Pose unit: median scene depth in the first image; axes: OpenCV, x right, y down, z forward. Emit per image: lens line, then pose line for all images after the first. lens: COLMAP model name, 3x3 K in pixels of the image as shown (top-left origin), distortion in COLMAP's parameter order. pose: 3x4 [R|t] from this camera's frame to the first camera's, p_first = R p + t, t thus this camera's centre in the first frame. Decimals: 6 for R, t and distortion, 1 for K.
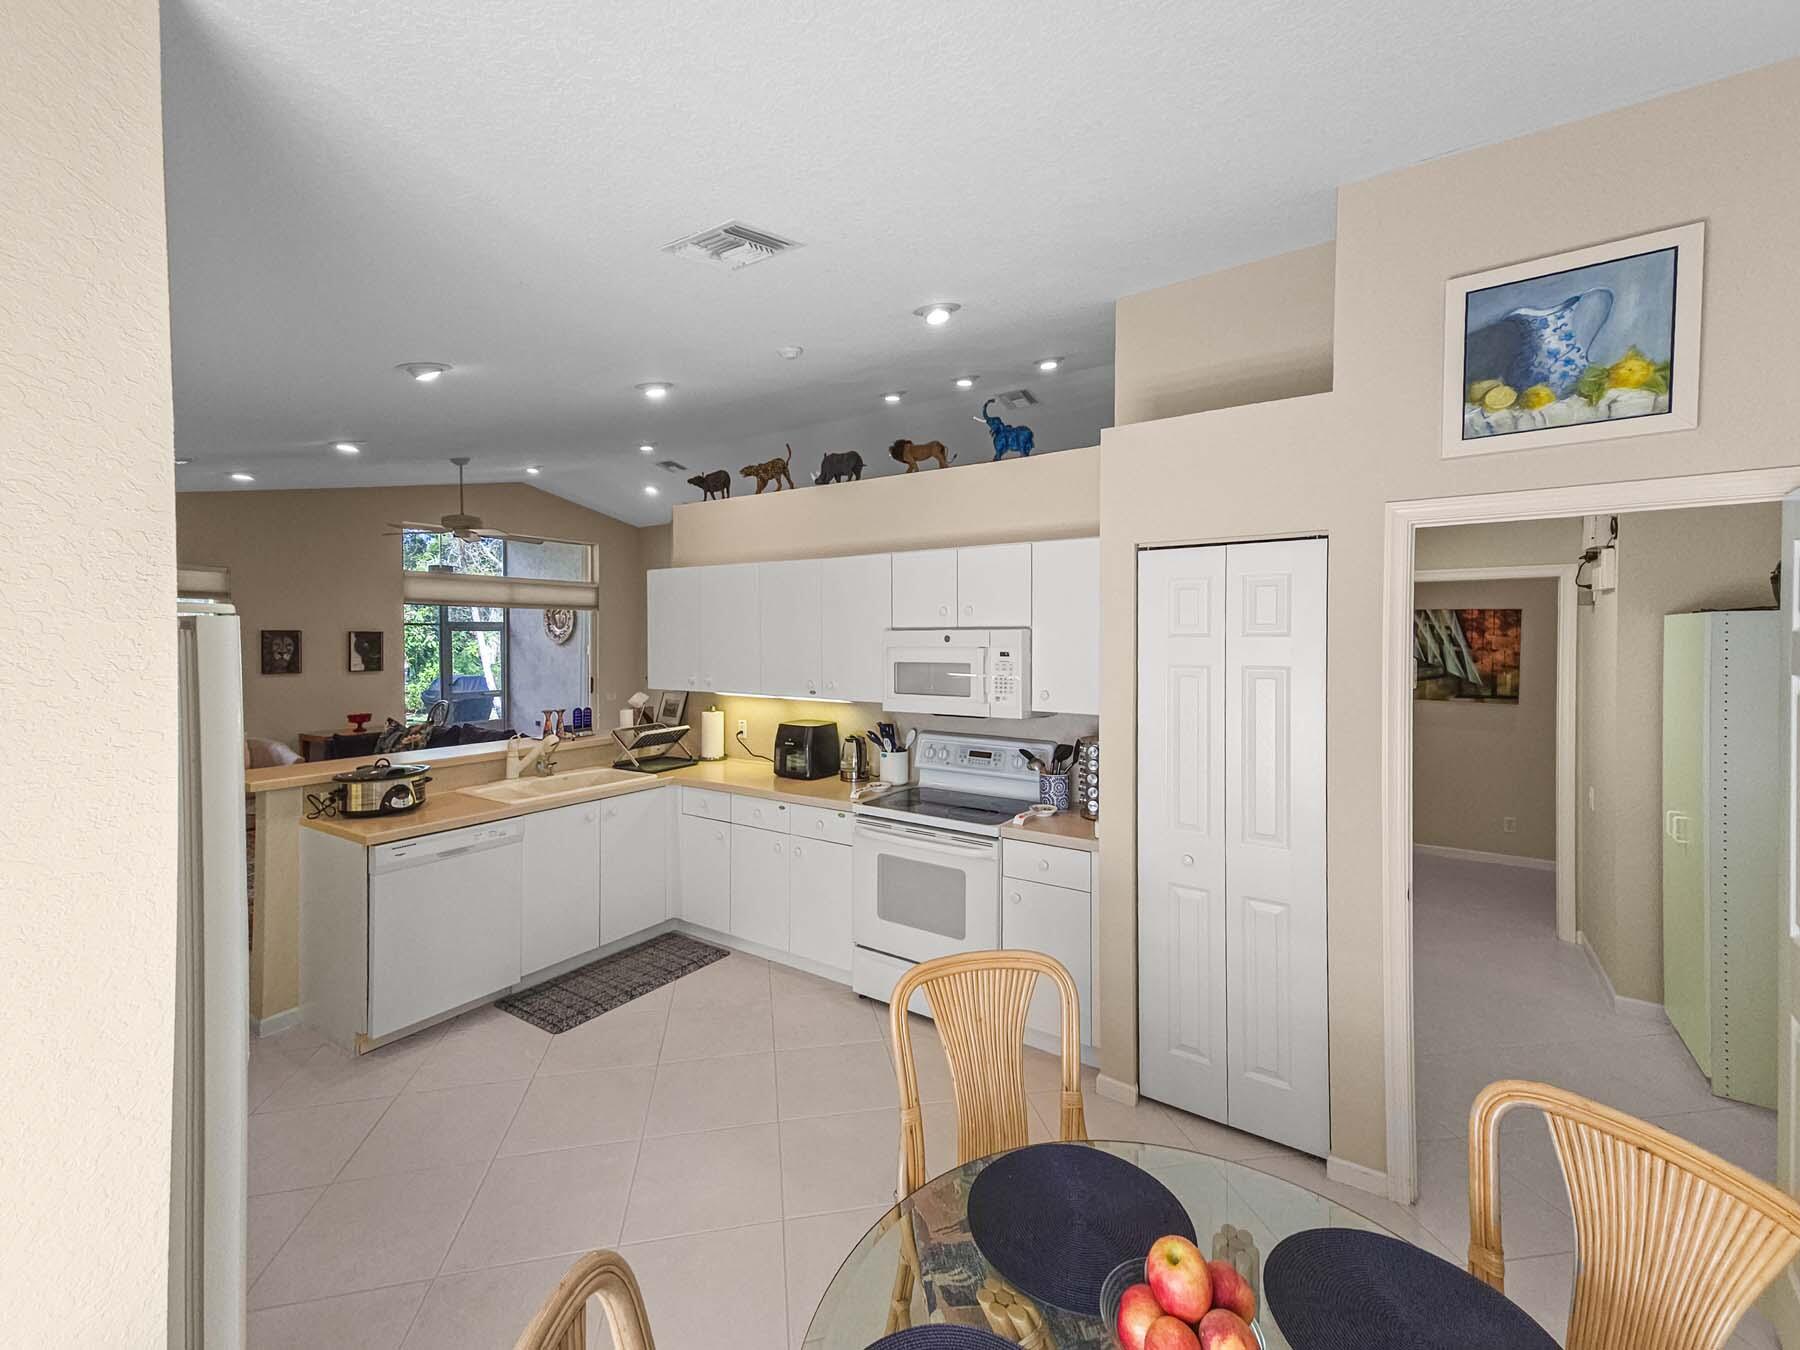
lens RADIAL K [[750.4, 0, 903.5], [0, 750.4, 646.5], [0, 0, 1]] dist [0.000034, 0.000063]
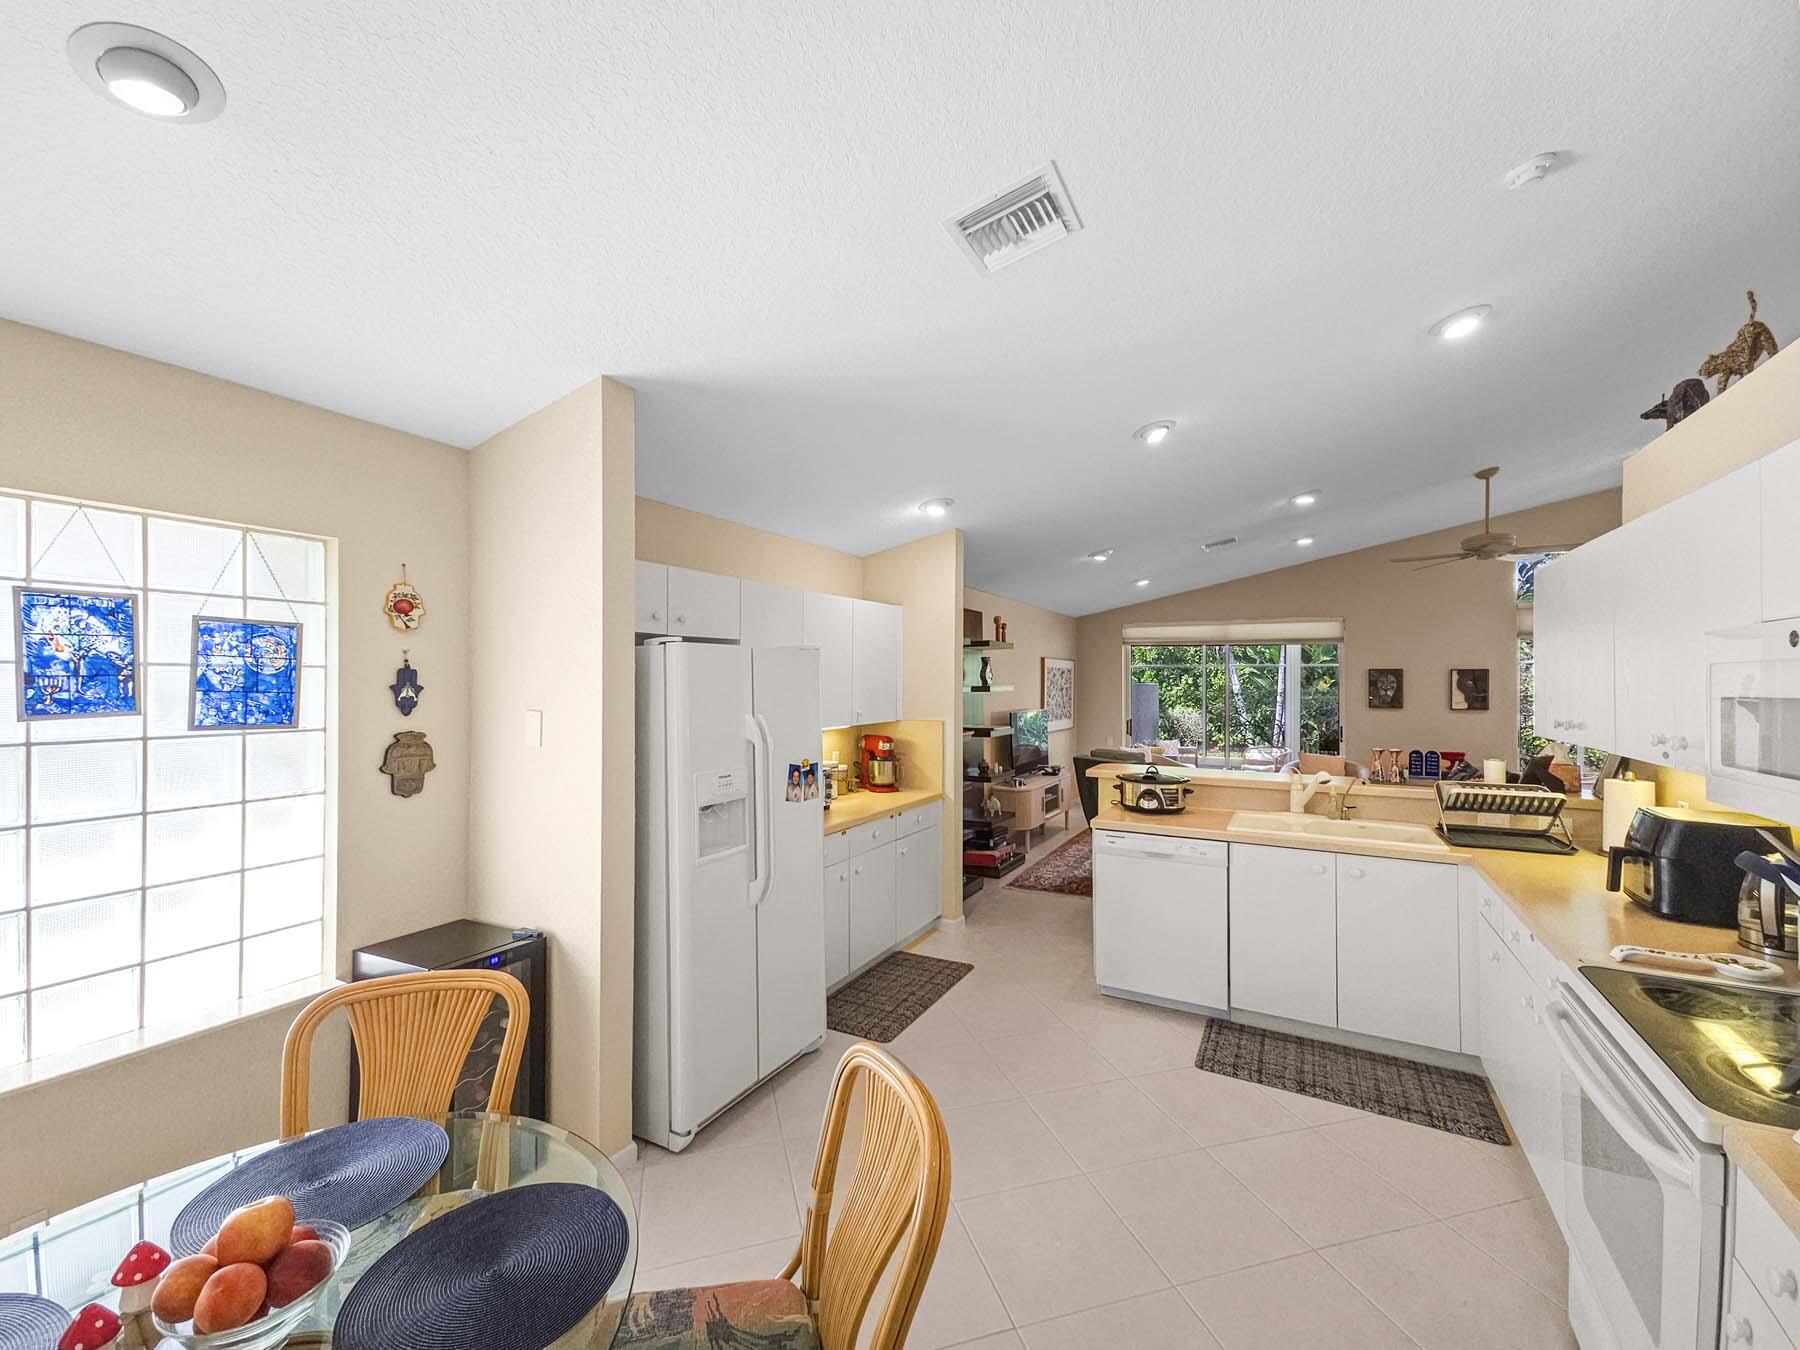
lens RADIAL K [[711.9, 0, 900.3], [0, 711.9, 680.2], [0, 0, 1]] dist [0.000921, 0.000107]
pose [[0.081857, -0.001201, -0.996643, 0.299663], [-0.014910, 0.999886, -0.002430, 0.015612], [0.996533, 0.015059, 0.081830, 0.373613]]
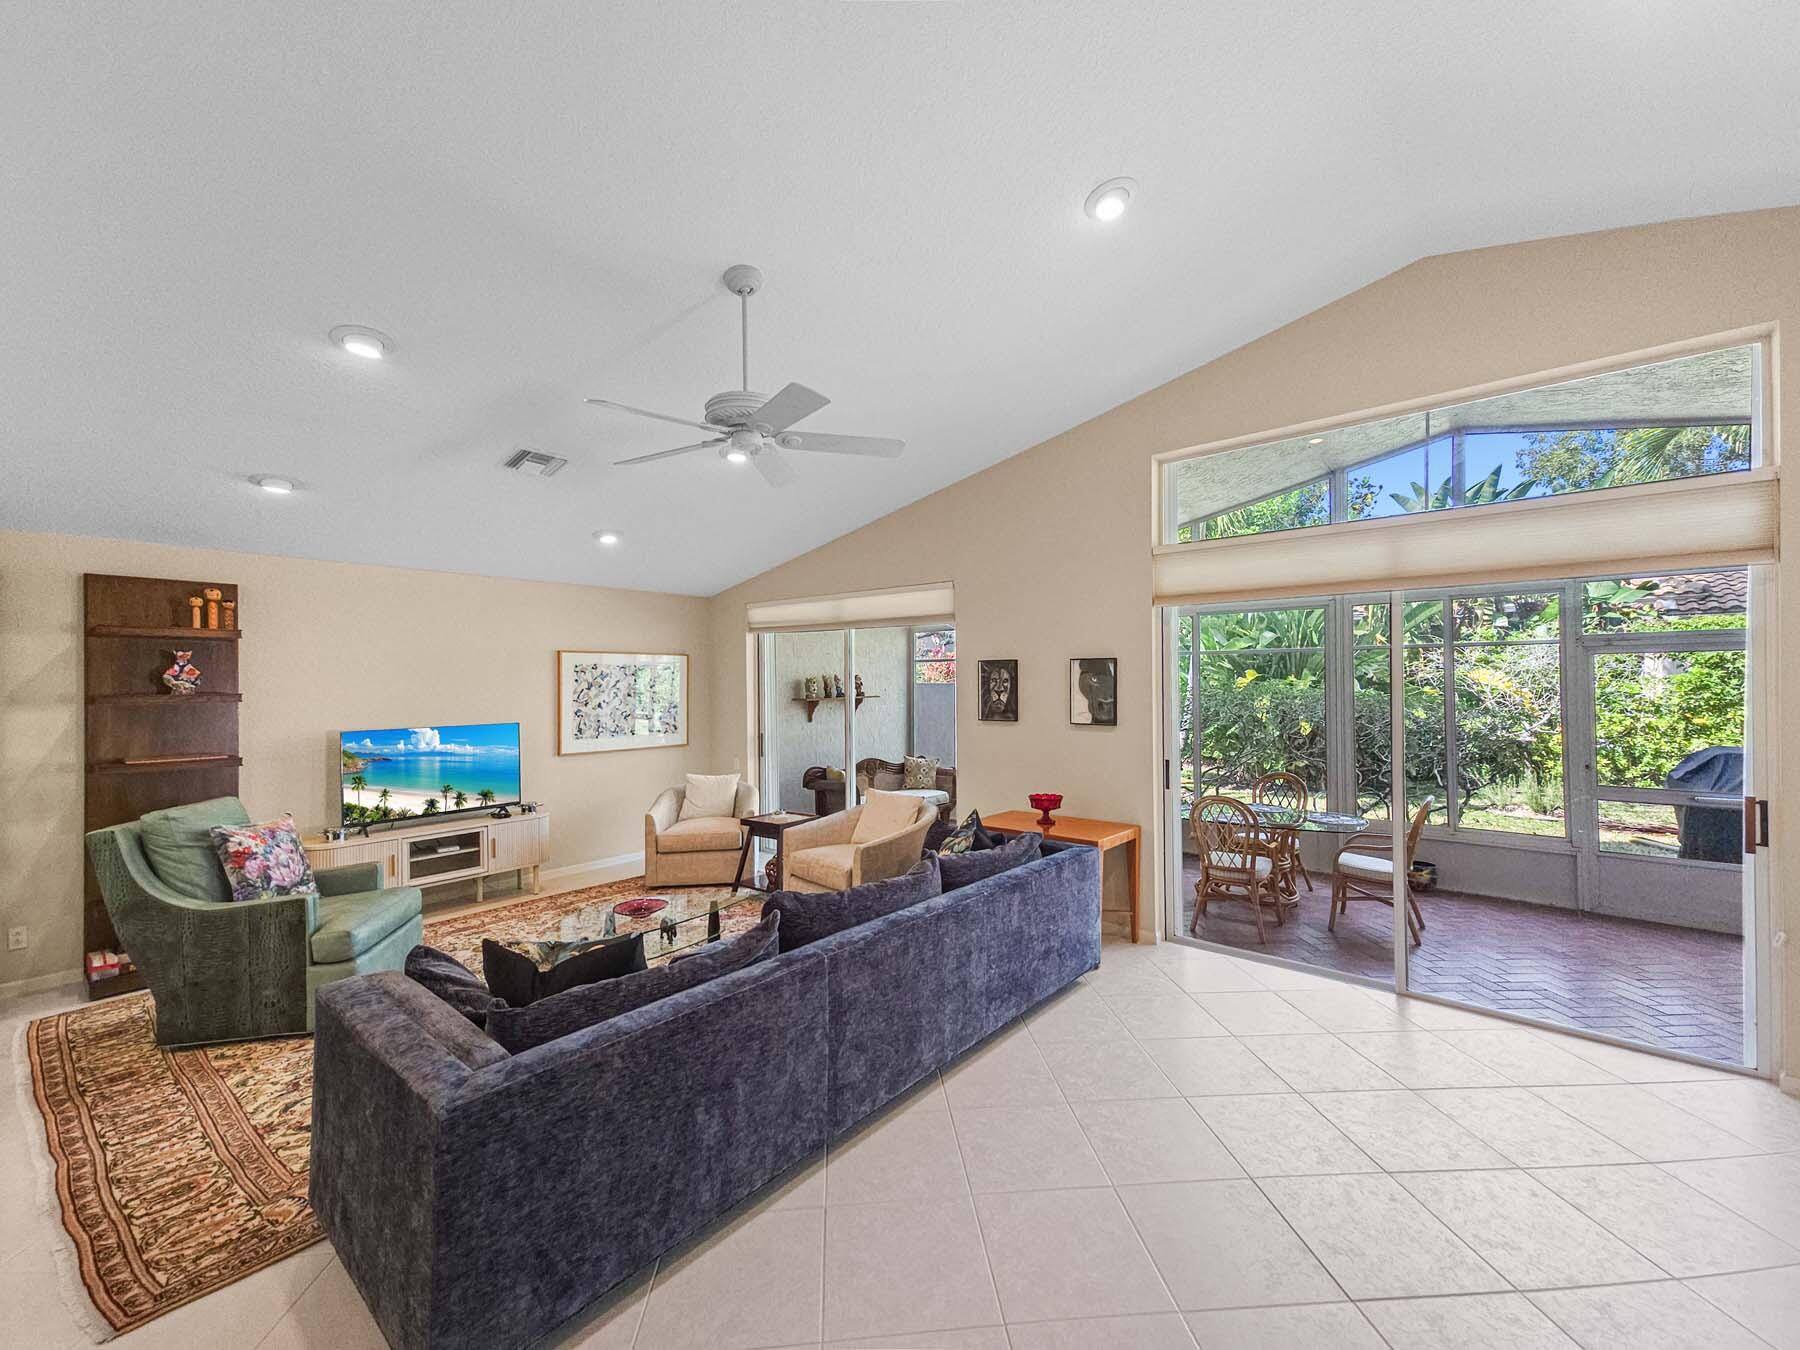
lens RADIAL K [[728.5, 0, 907.9], [0, 728.5, 685.5], [0, 0, 1]] dist [0.031362, 0.000189]
pose [[-0.102384, 0.004532, -0.994735, -0.248089], [-0.006859, 0.999963, 0.005261, -0.000241], [0.994721, 0.007361, -0.102349, 1.843437]]
